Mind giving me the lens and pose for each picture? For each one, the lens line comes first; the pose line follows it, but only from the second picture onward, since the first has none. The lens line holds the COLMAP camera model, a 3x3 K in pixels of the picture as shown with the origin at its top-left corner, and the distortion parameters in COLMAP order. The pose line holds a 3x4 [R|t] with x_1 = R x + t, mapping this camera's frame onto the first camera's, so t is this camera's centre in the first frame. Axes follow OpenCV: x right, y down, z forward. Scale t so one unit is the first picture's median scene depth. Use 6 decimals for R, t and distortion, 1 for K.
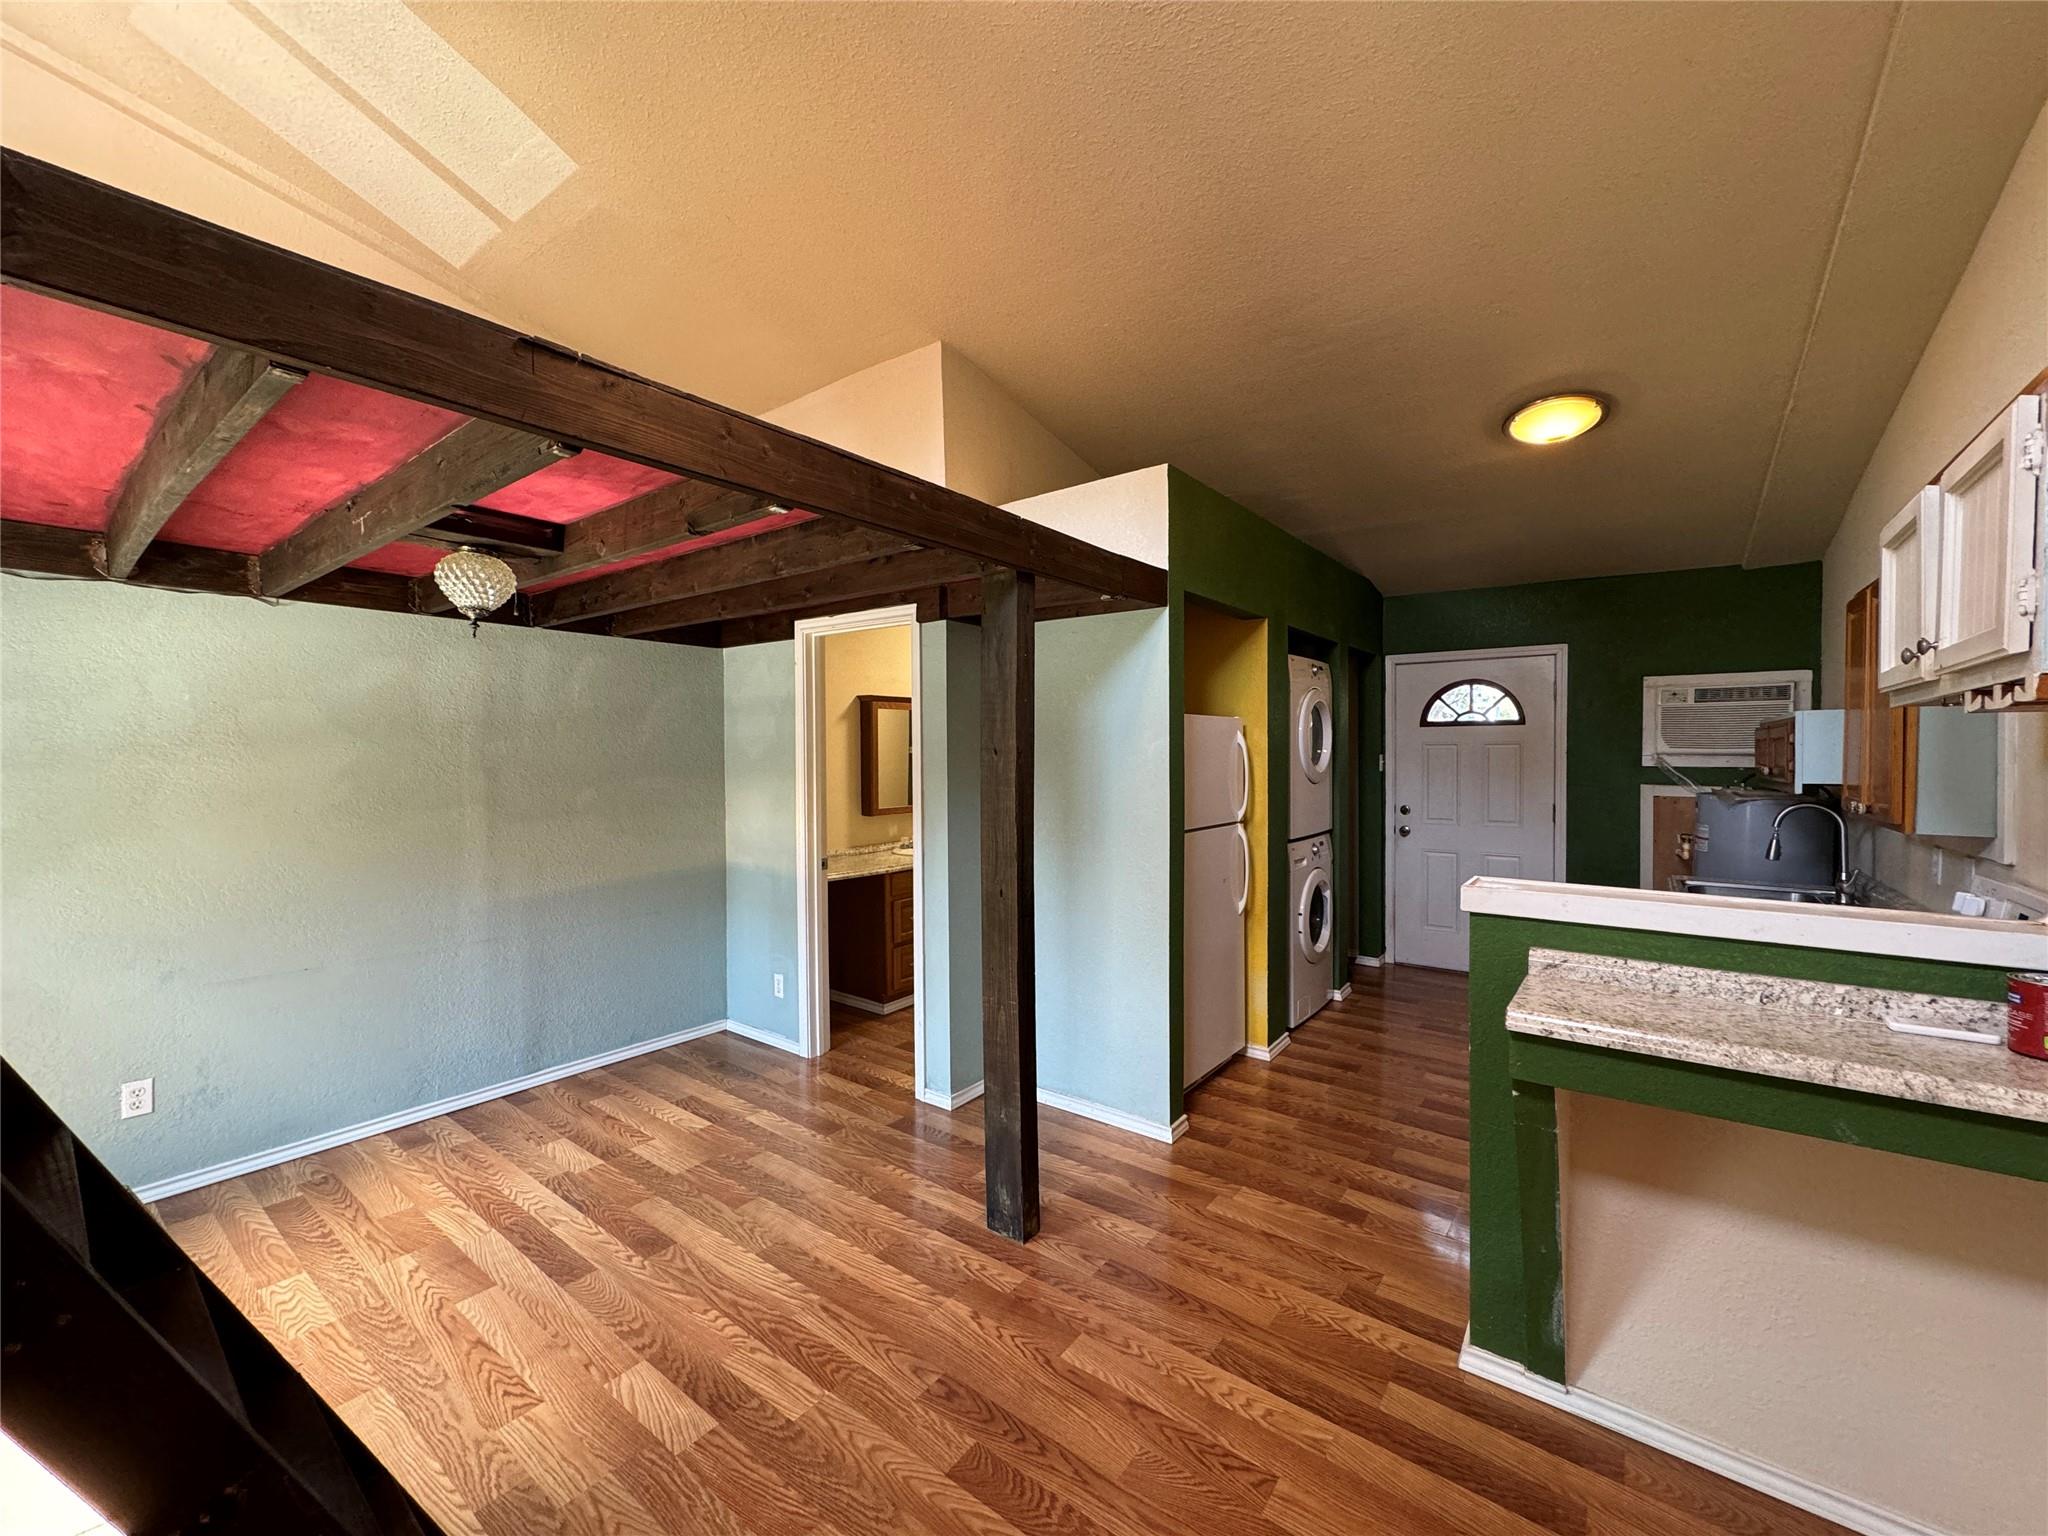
lens RADIAL K [[813.2, 0, 1024.6], [0, 813.2, 769.2], [0, 0, 1]] dist [-0.000580, -0.000130]
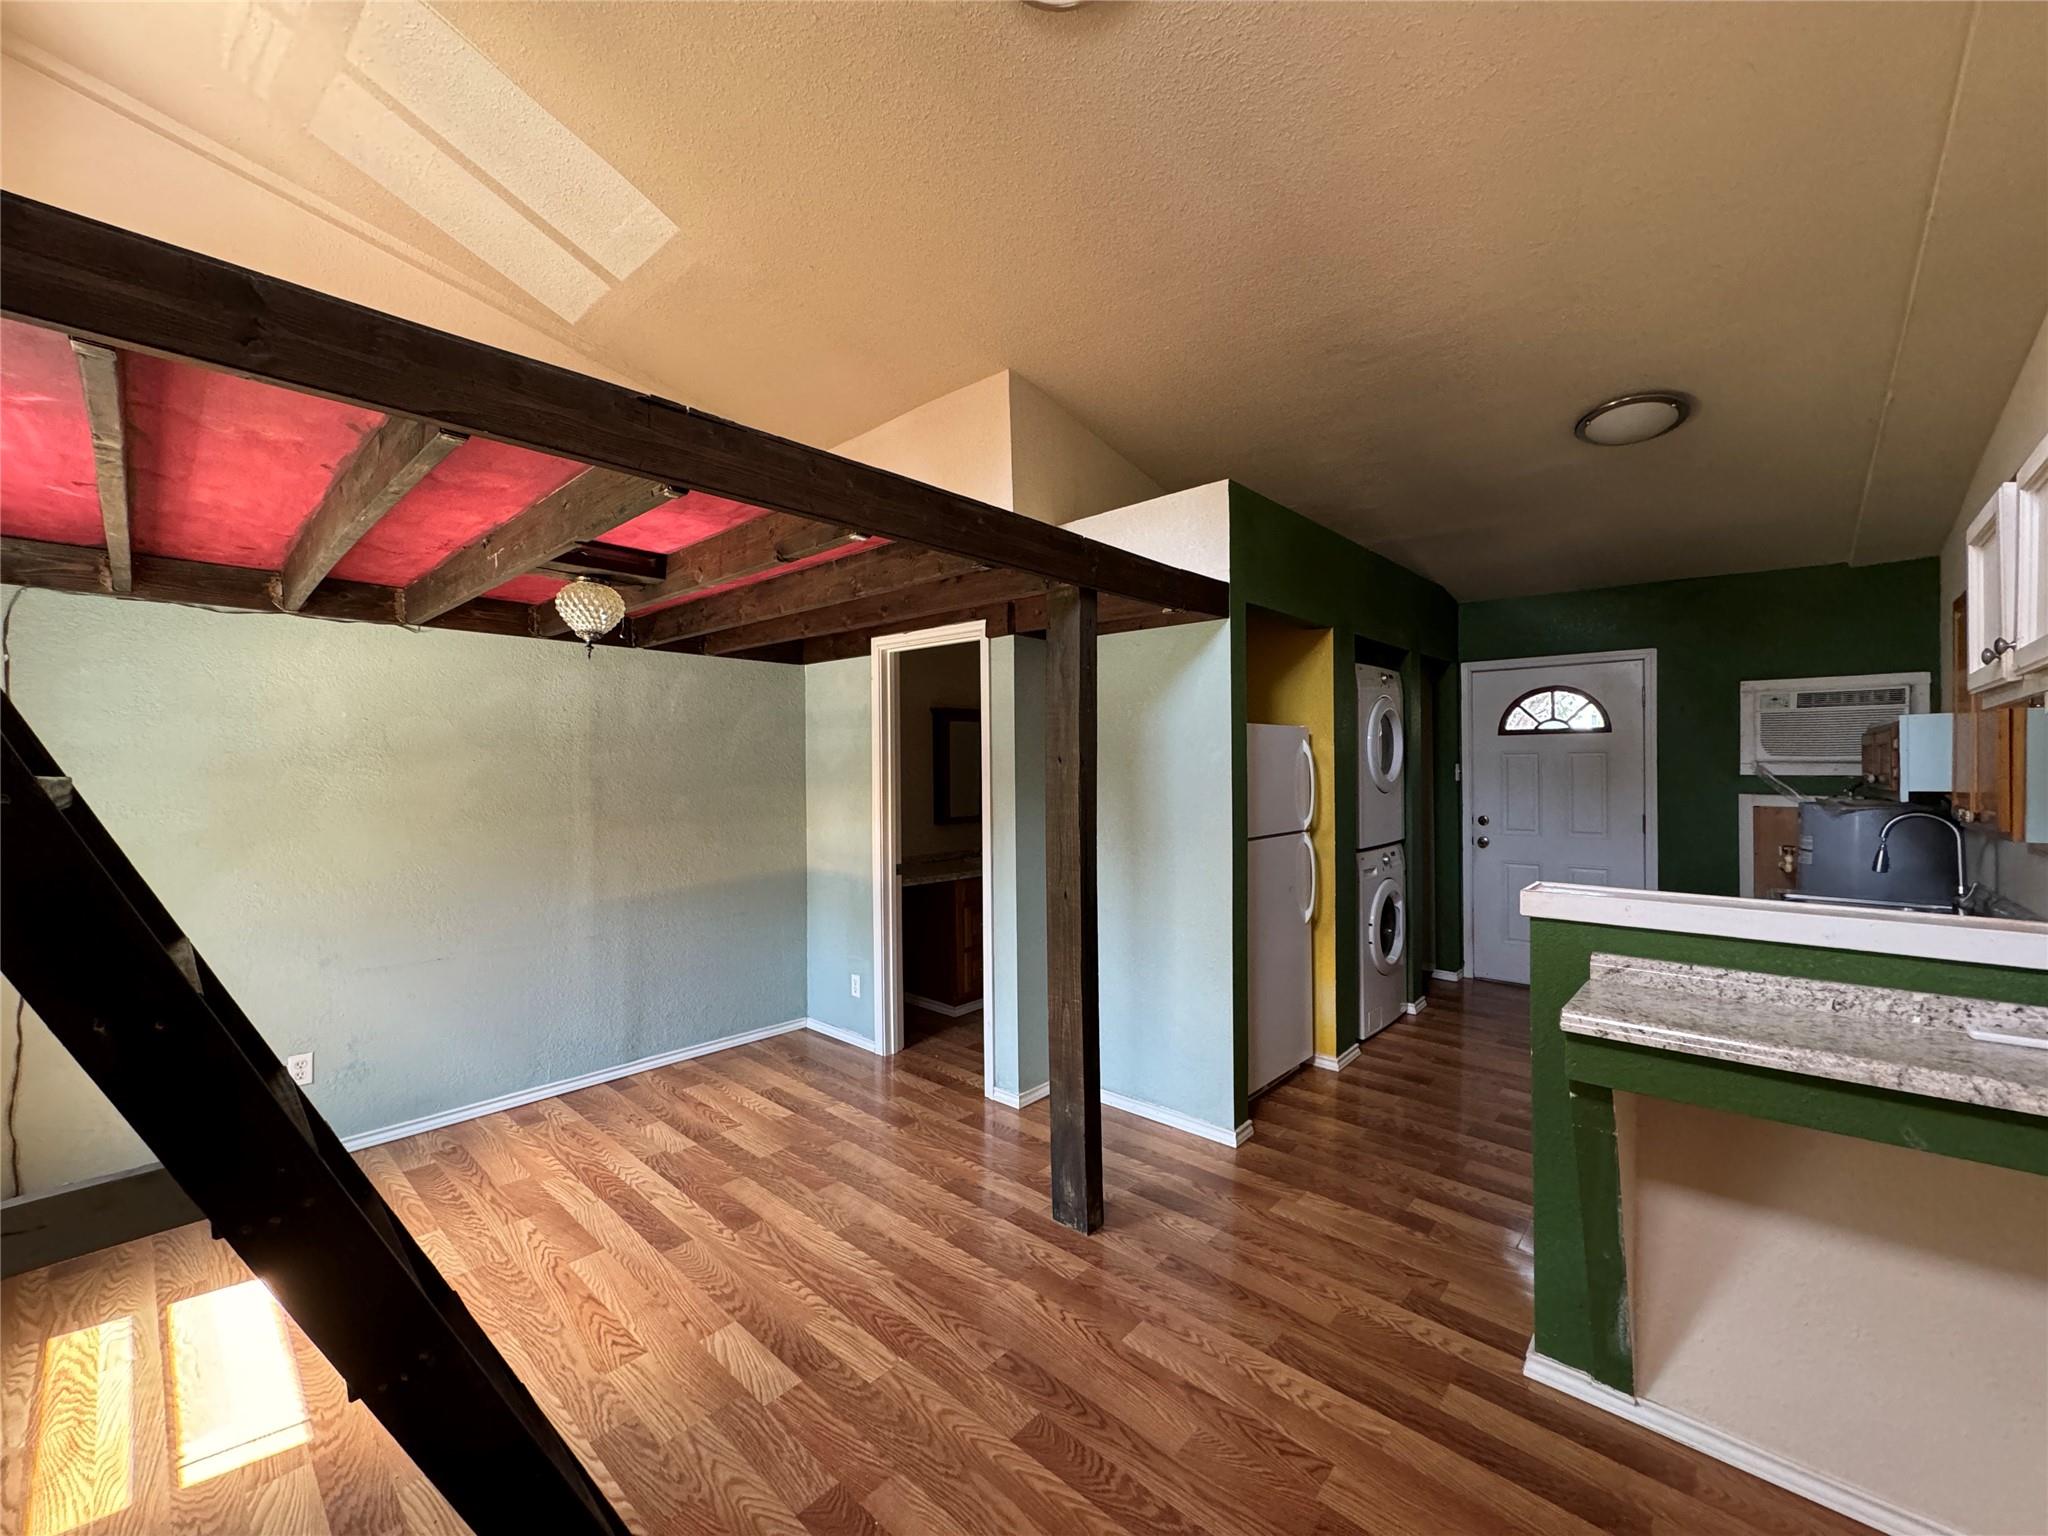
lens RADIAL K [[813.2, 0, 1024.6], [0, 813.2, 768.9], [0, 0, 1]] dist [-0.000580, -0.000130]
pose [[0.996186, -0.002552, -0.087213, 0.010673], [0.001182, 0.999875, -0.015764, 0.006460], [0.087243, 0.015601, 0.996065, -0.046743]]
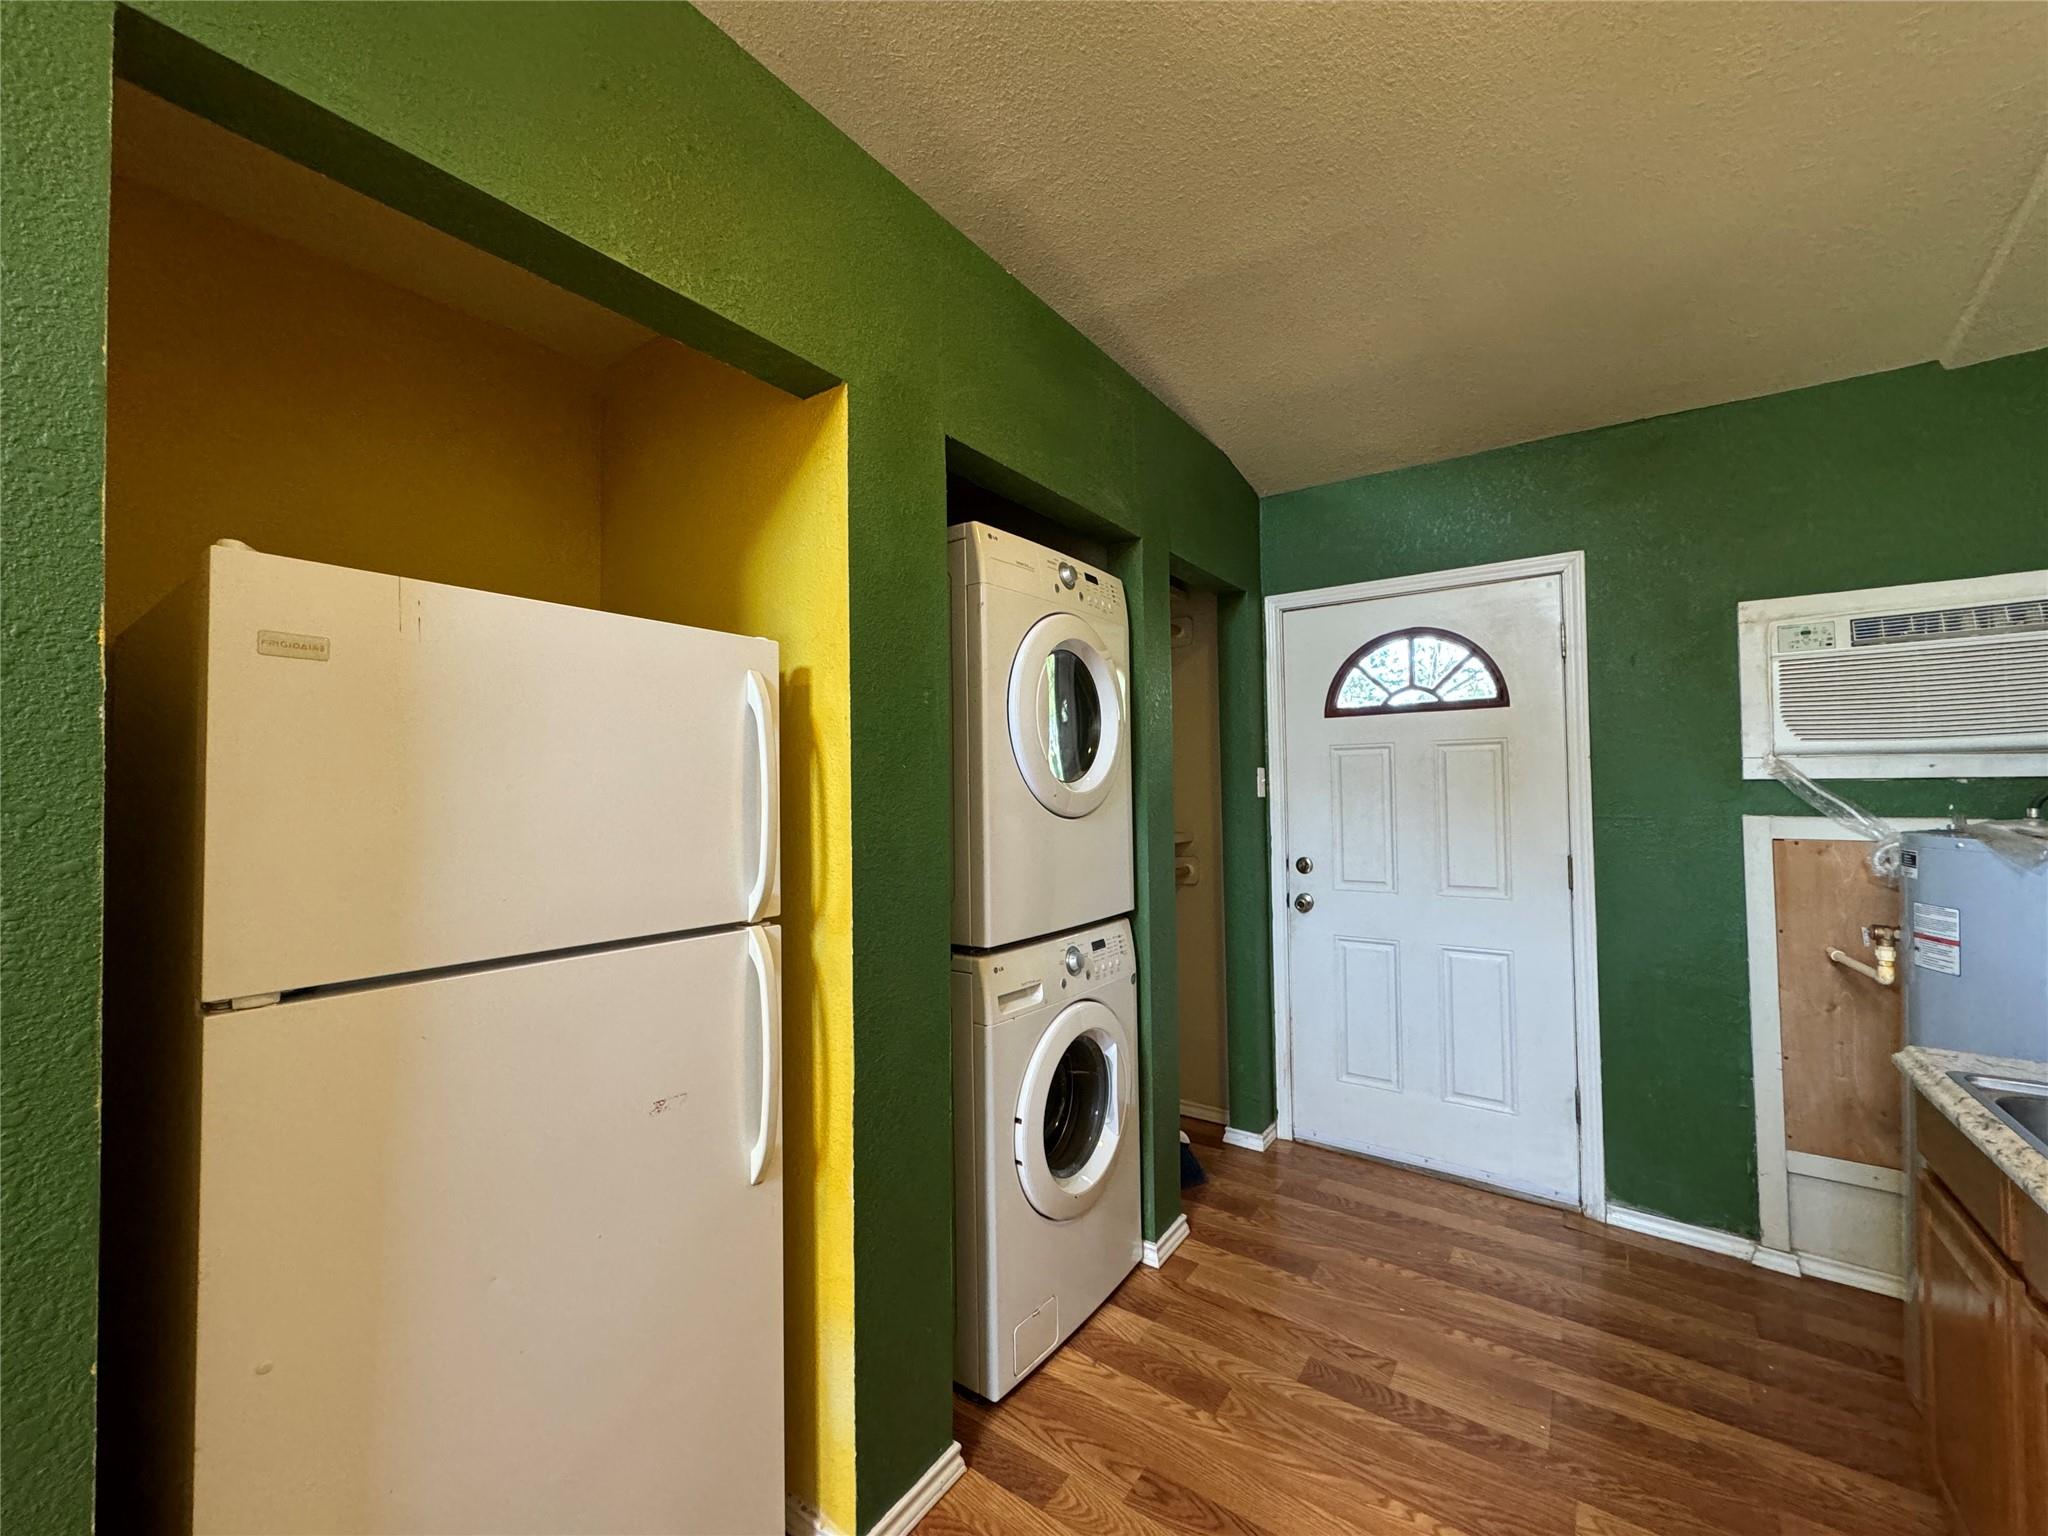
lens RADIAL K [[813.2, 0, 1029.7], [0, 813.2, 769.4], [0, 0, 1]] dist [-0.000580, -0.000130]
pose [[0.999532, -0.004727, 0.030224, 0.582665], [0.006254, 0.998697, -0.050639, 0.024852], [-0.029946, 0.050805, 0.998260, 0.980501]]
